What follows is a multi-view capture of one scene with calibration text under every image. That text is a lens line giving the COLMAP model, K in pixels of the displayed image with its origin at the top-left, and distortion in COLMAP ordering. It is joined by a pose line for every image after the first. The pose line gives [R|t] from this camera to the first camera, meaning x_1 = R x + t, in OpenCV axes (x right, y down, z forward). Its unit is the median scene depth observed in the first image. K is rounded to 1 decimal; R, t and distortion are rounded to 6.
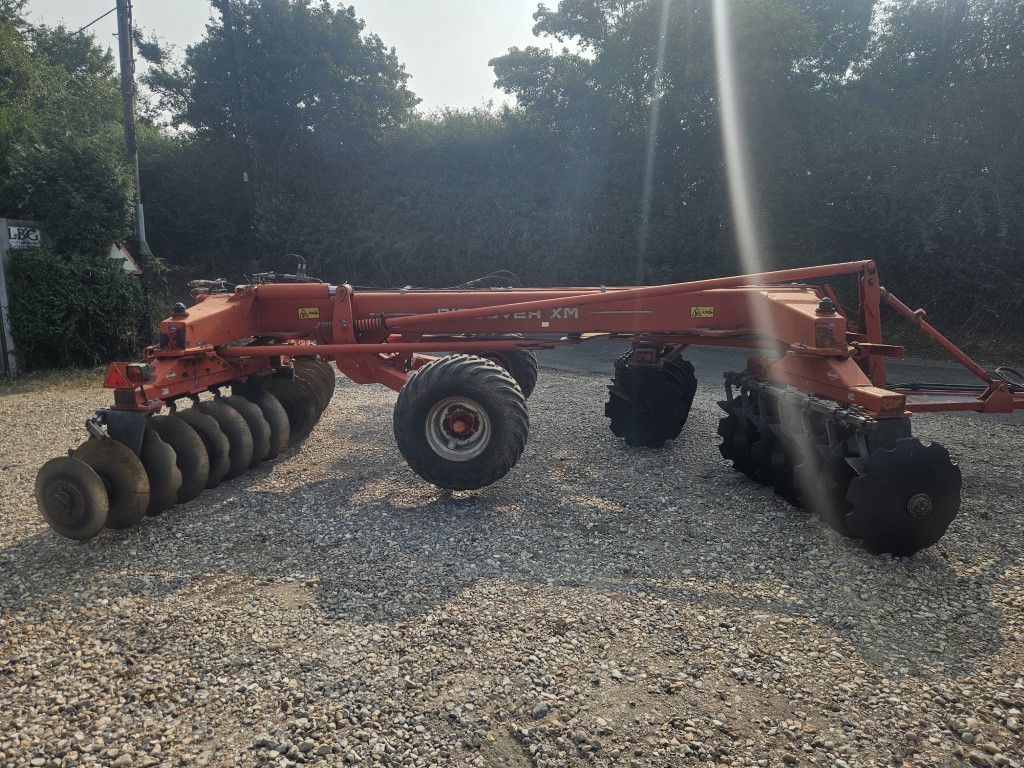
lens RADIAL K [[696.4, 0, 512.0], [0, 696.4, 384.0], [0, 0, 1]] dist [0.080000, -0.060486]
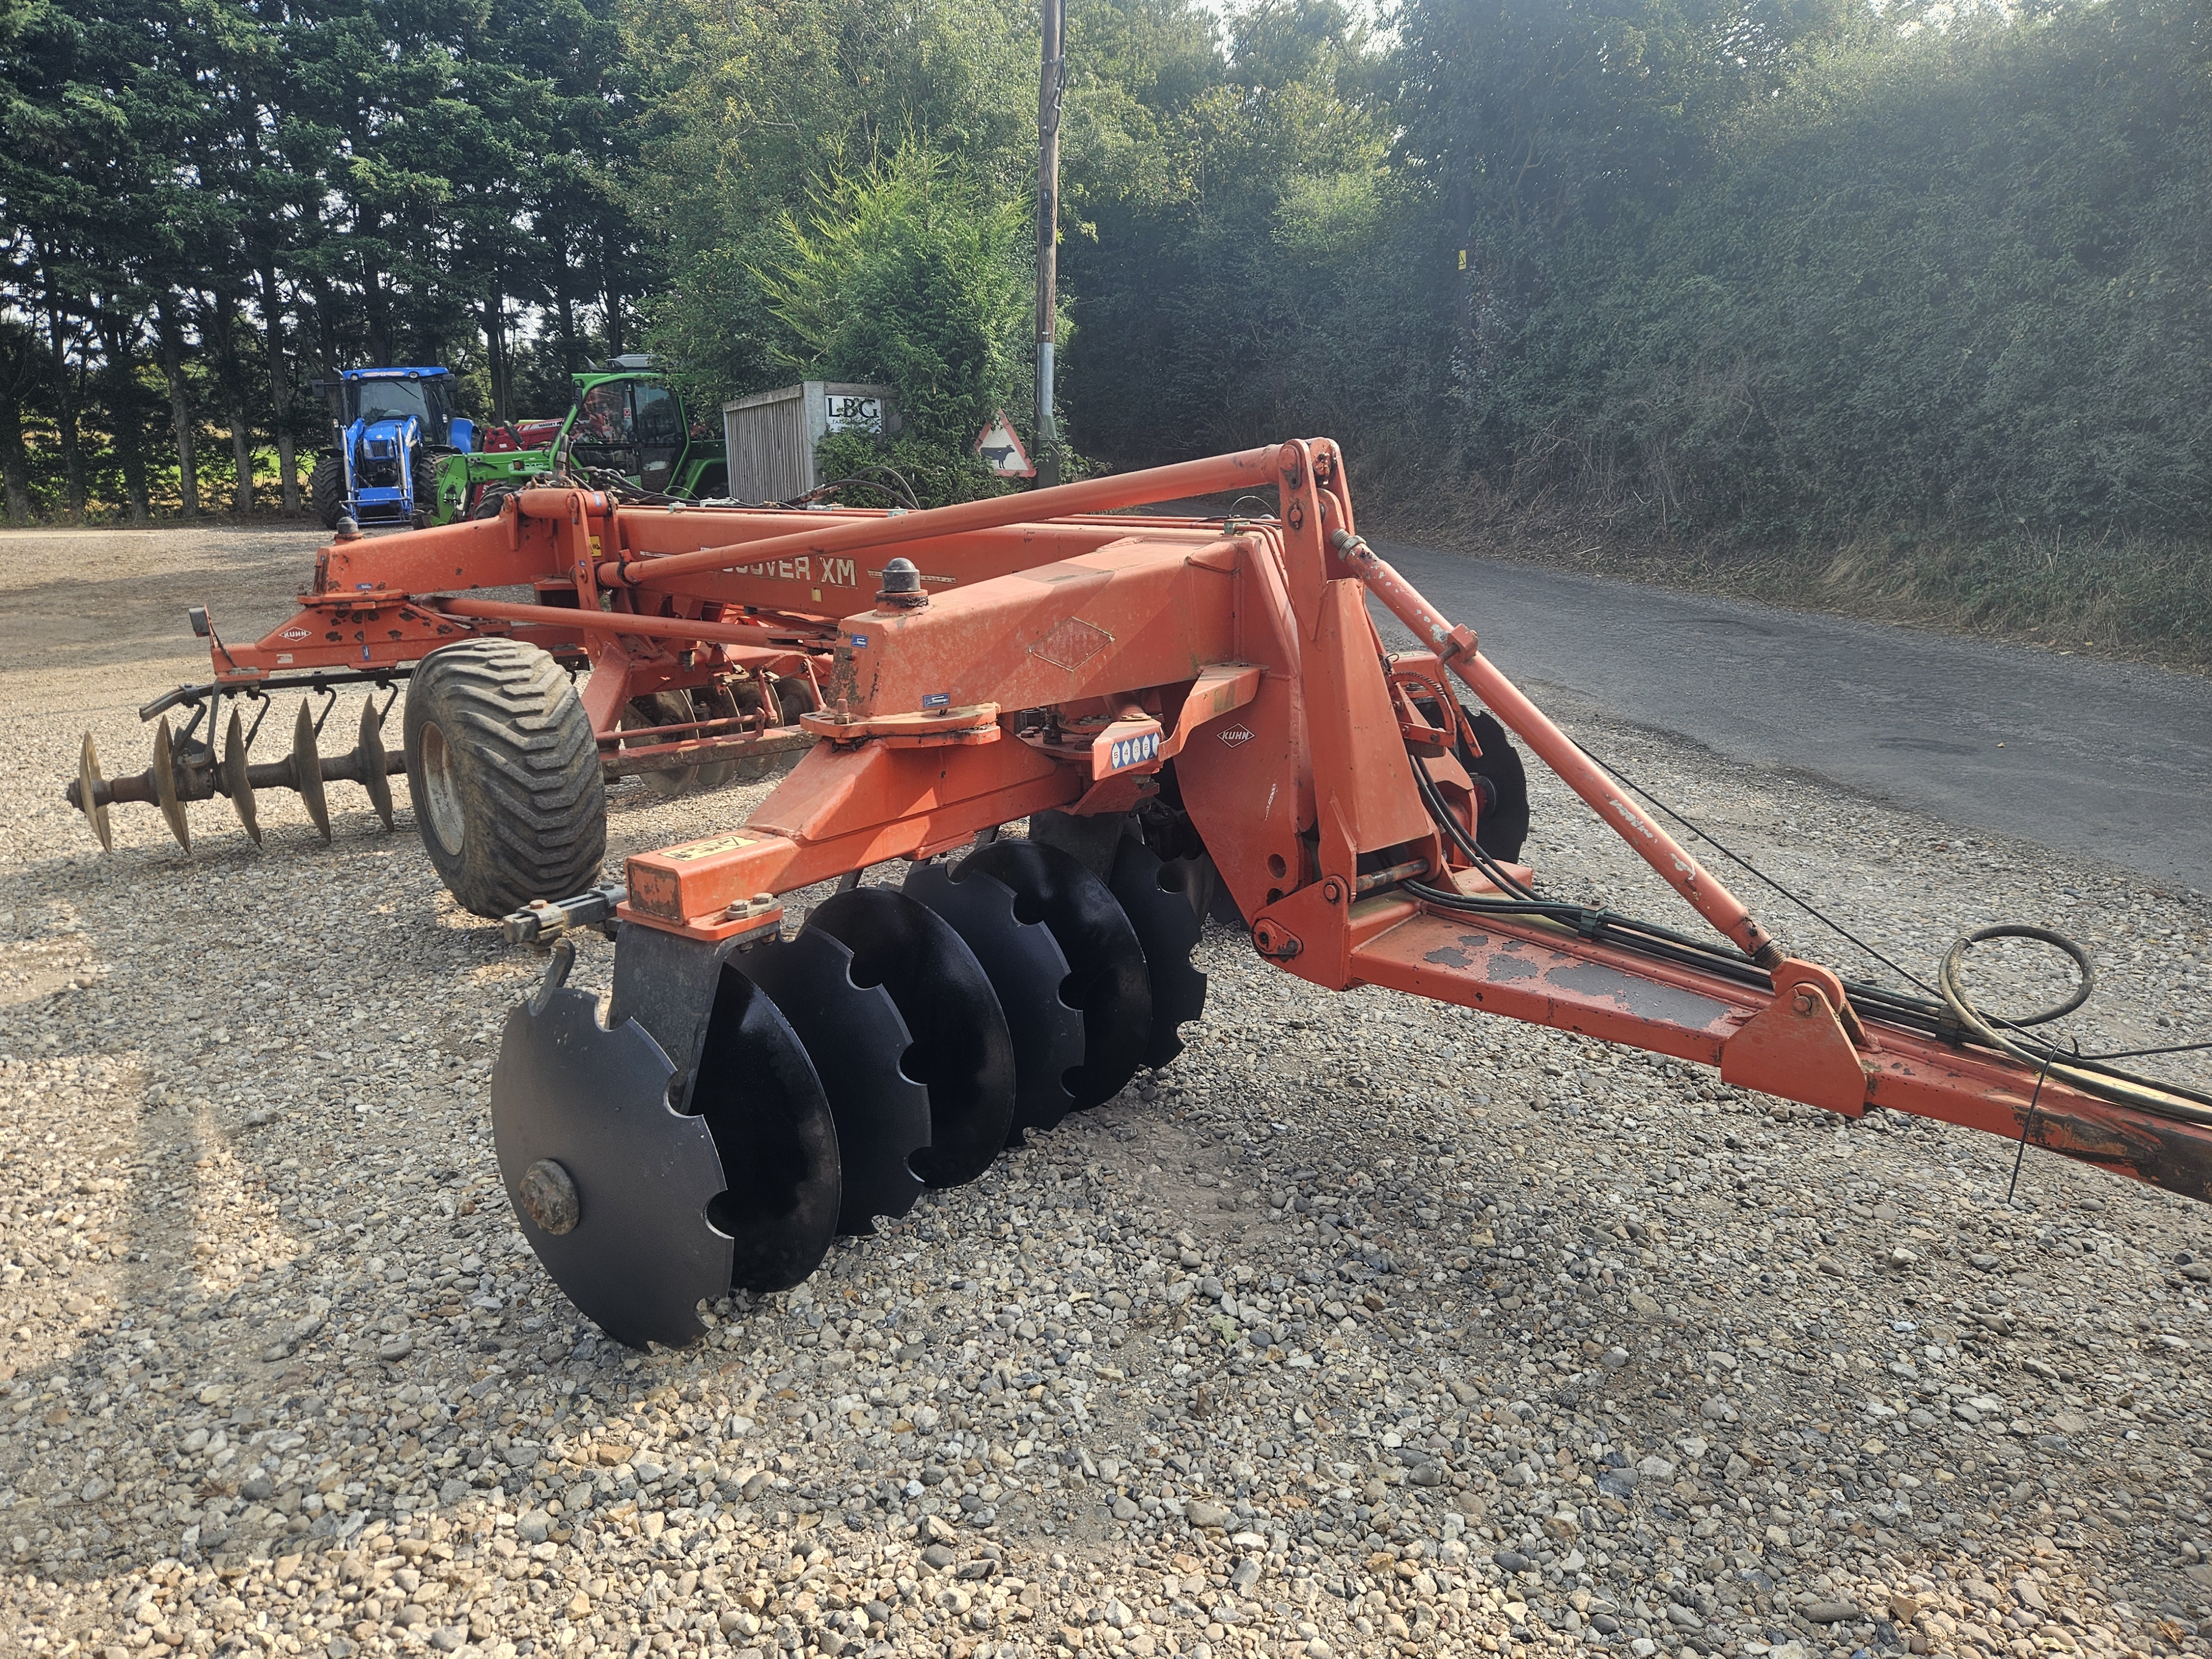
lens RADIAL K [[1504.4, 0, 1106.0], [0, 1504.4, 829.5], [0, 0, 1]] dist [0.080000, -0.060486]
pose [[0.697211, 0.169679, -0.696496, 0.419454], [-0.117637, 0.985494, 0.122327, -0.039621], [0.707148, -0.003354, 0.707057, 0.240347]]
